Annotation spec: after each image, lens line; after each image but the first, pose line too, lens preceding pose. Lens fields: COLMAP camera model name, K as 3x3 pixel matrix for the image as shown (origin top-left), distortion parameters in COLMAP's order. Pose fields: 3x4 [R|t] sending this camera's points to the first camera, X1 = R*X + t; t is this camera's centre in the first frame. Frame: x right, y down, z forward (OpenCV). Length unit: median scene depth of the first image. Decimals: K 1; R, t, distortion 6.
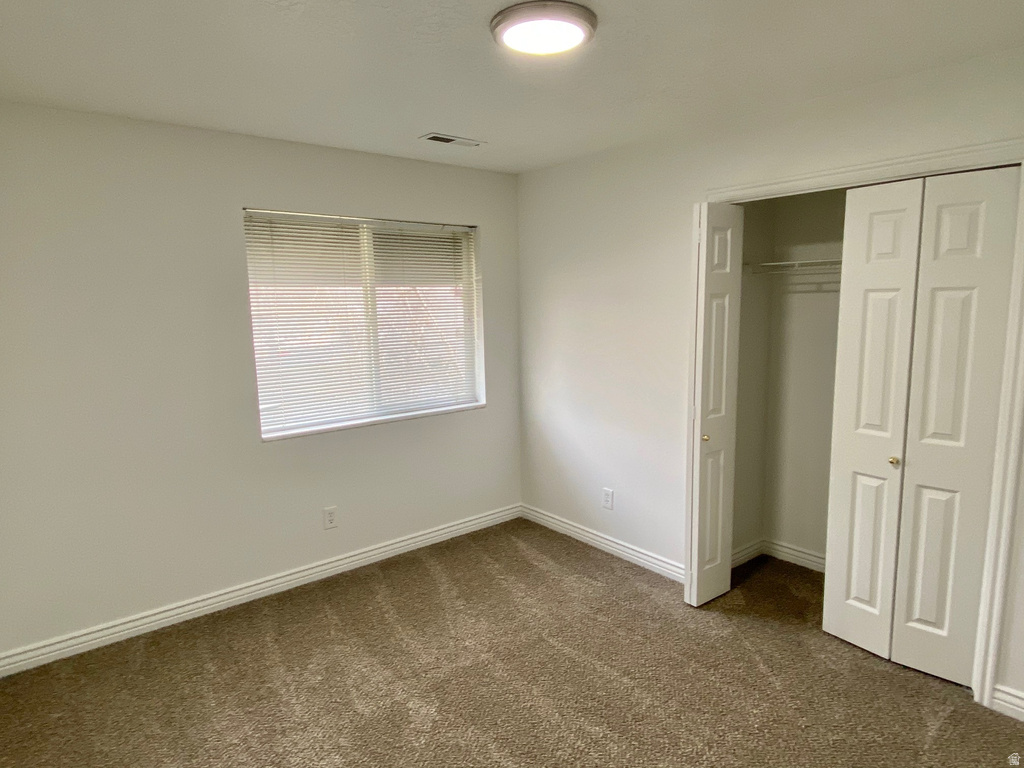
lens RADIAL K [[629.1, 0, 504.2], [0, 629.1, 386.5], [0, 0, 1]] dist [-0.002728, -0.004523]
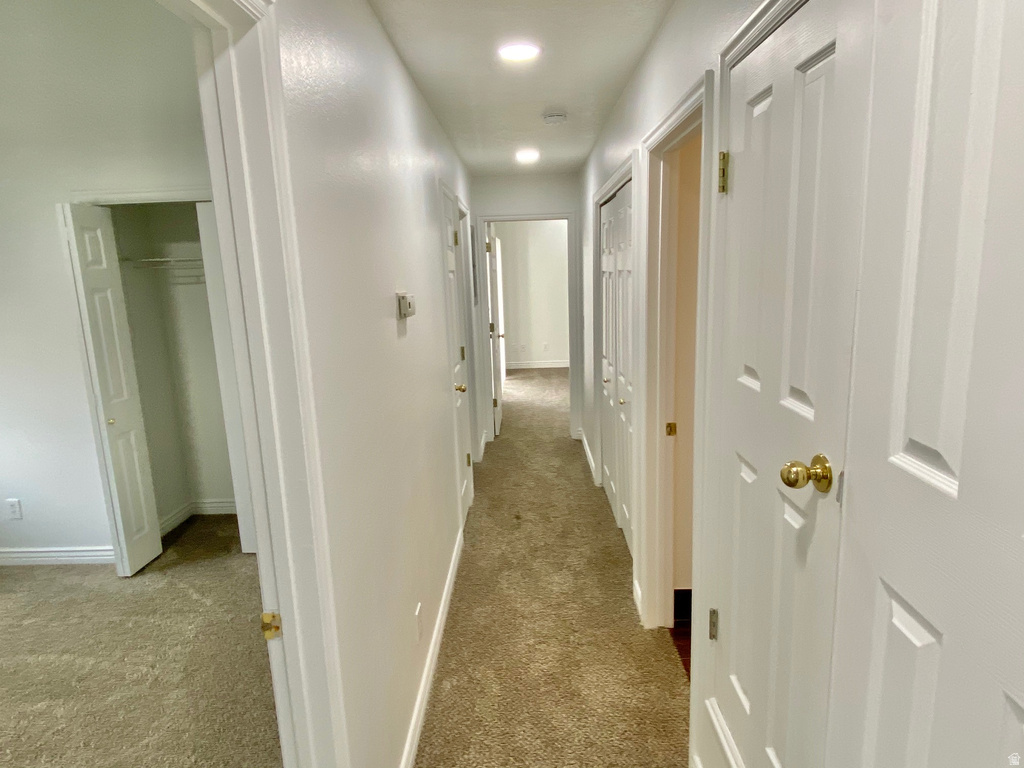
lens RADIAL K [[629.1, 0, 504.2], [0, 629.1, 386.5], [0, 0, 1]] dist [-0.002728, -0.004523]
pose [[0.654320, -0.151175, 0.740953, -0.028747], [0.141927, 0.986953, 0.076032, 0.036458], [-0.742780, 0.055412, 0.667239, -0.228078]]
